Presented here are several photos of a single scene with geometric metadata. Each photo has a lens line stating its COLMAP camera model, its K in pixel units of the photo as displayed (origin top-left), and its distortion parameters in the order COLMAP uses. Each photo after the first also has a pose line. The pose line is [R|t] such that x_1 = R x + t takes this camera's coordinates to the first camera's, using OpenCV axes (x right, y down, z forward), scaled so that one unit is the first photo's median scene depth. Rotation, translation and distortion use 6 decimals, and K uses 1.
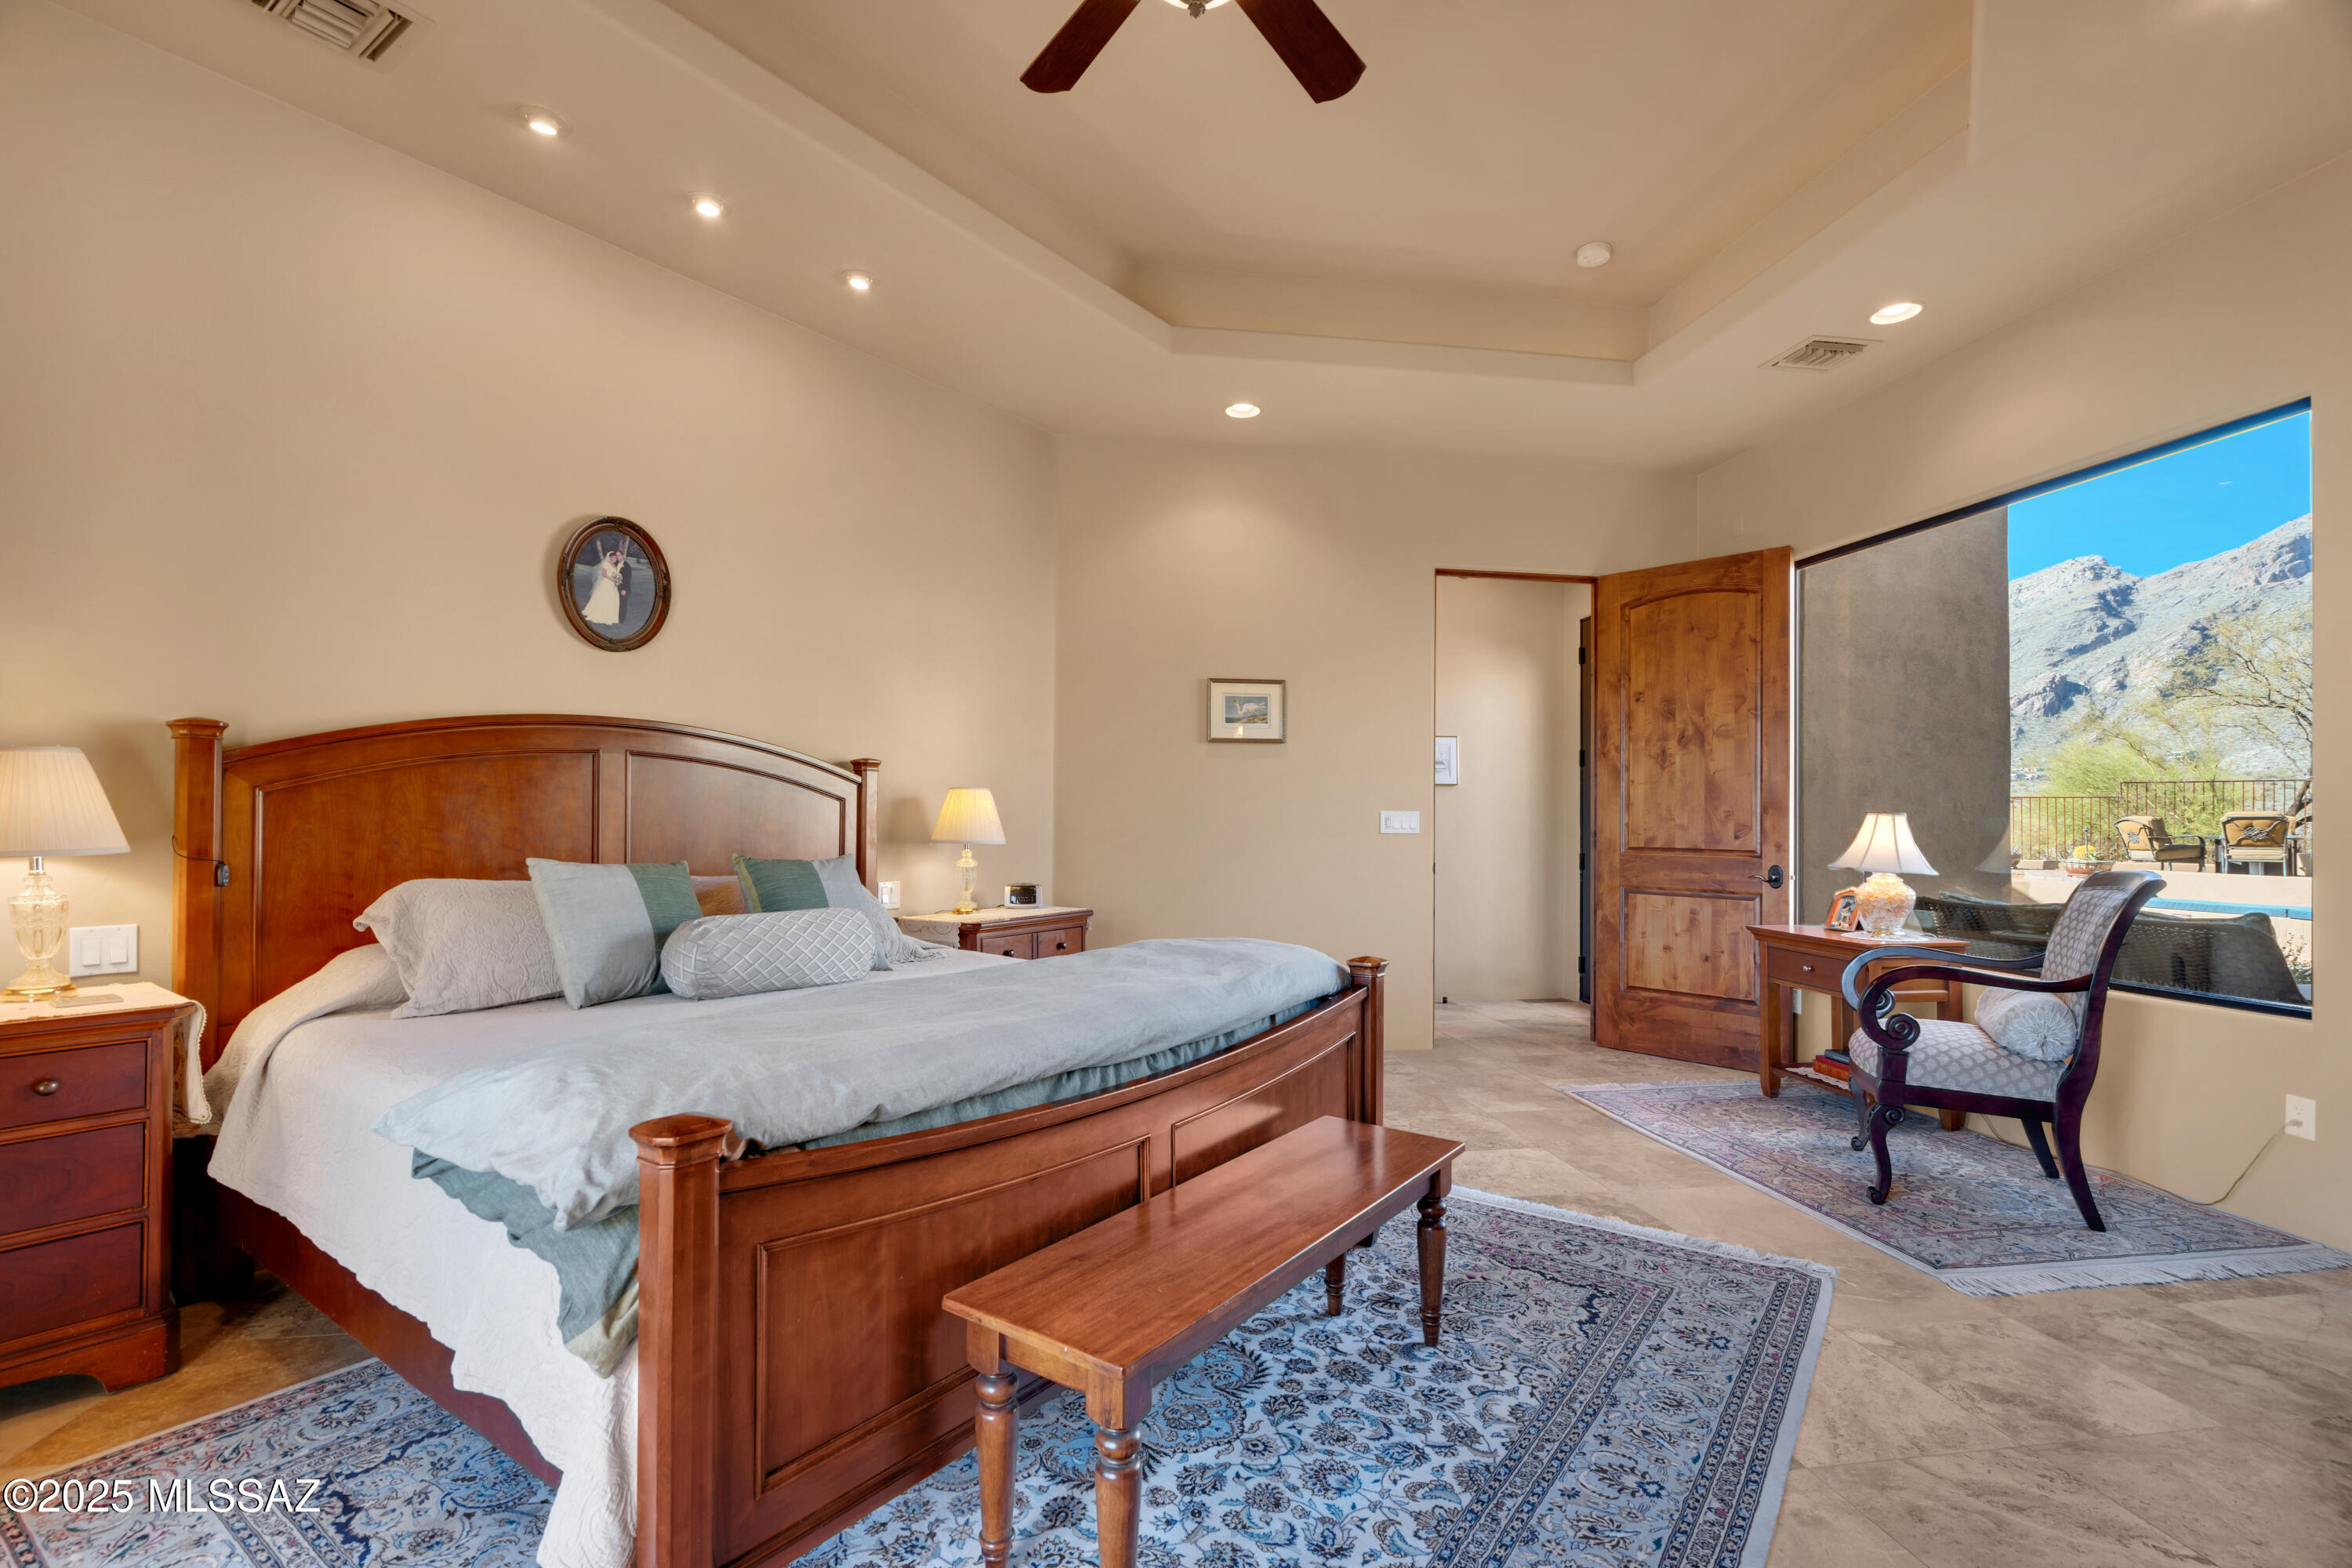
lens RADIAL K [[1066.4, 0, 1177.2], [0, 1066.4, 788.4], [0, 0, 1]] dist [0.000154, -0.000259]
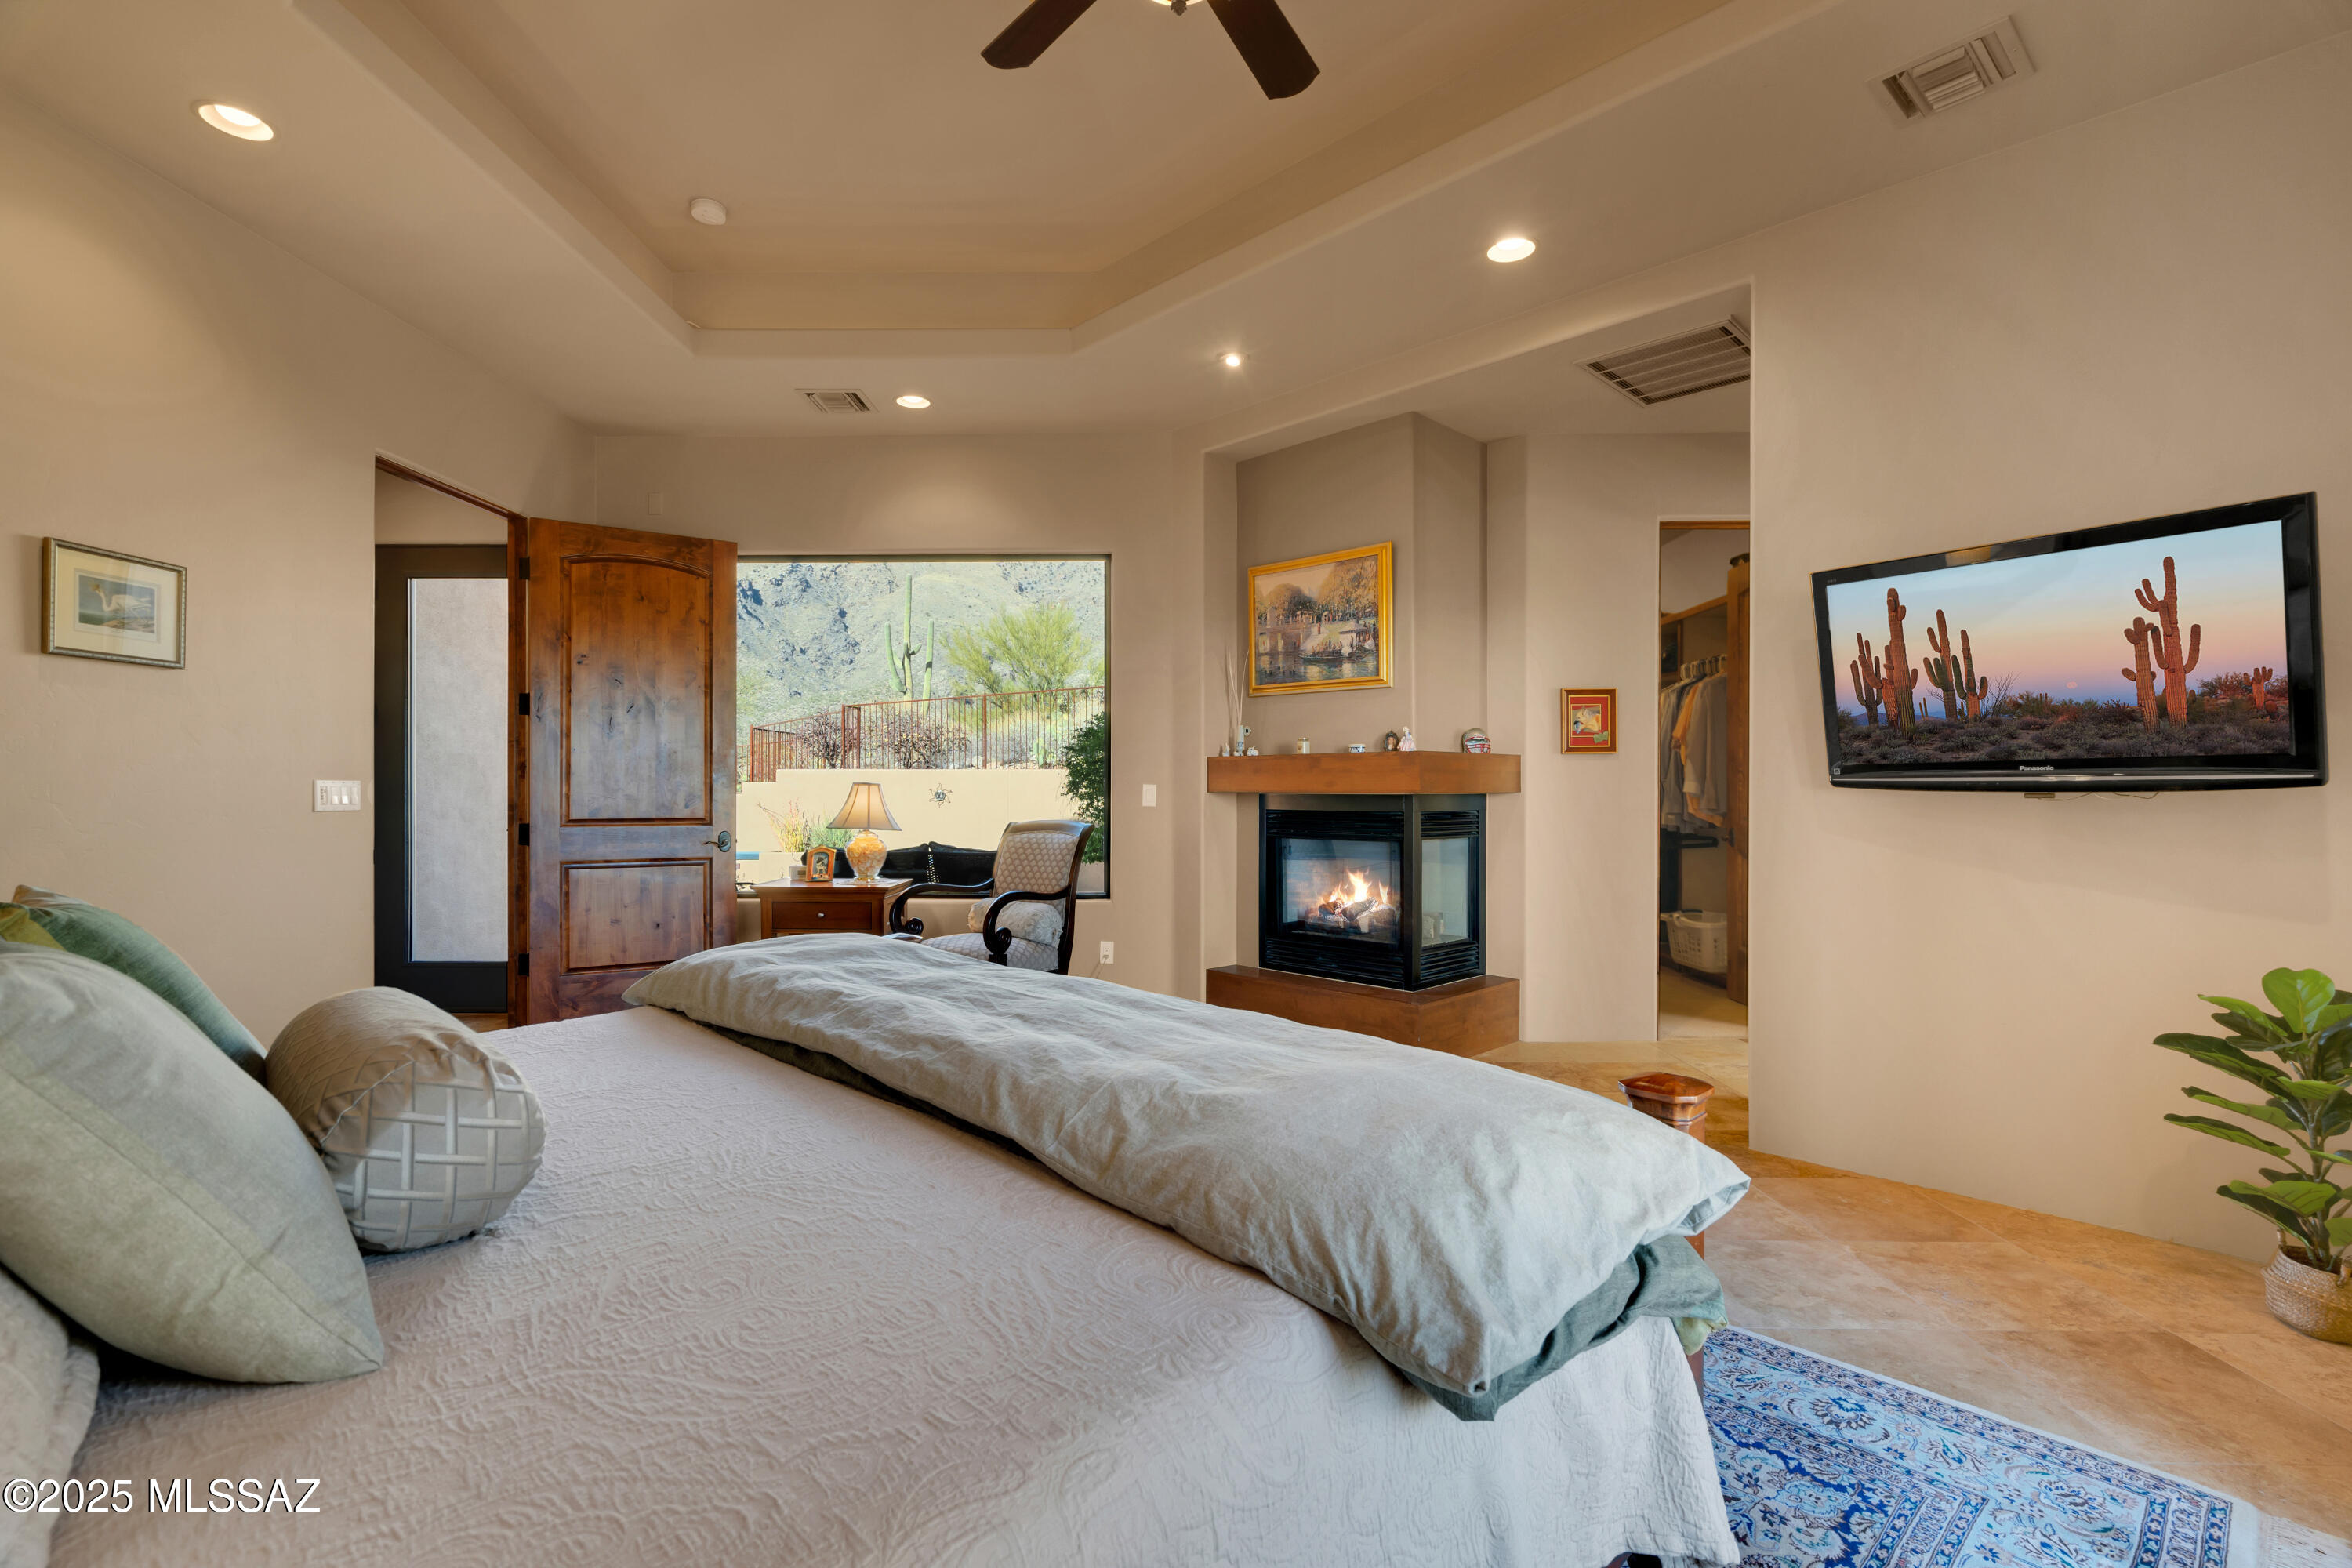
lens RADIAL K [[1066.4, 0, 1159.5], [0, 1066.4, 778.1], [0, 0, 1]] dist [0.000154, -0.000259]
pose [[0.186066, 0.006114, 0.982518, -0.412236], [-0.025519, 0.999673, -0.001388, 0.007242], [-0.982206, -0.024814, 0.186161, 0.338734]]
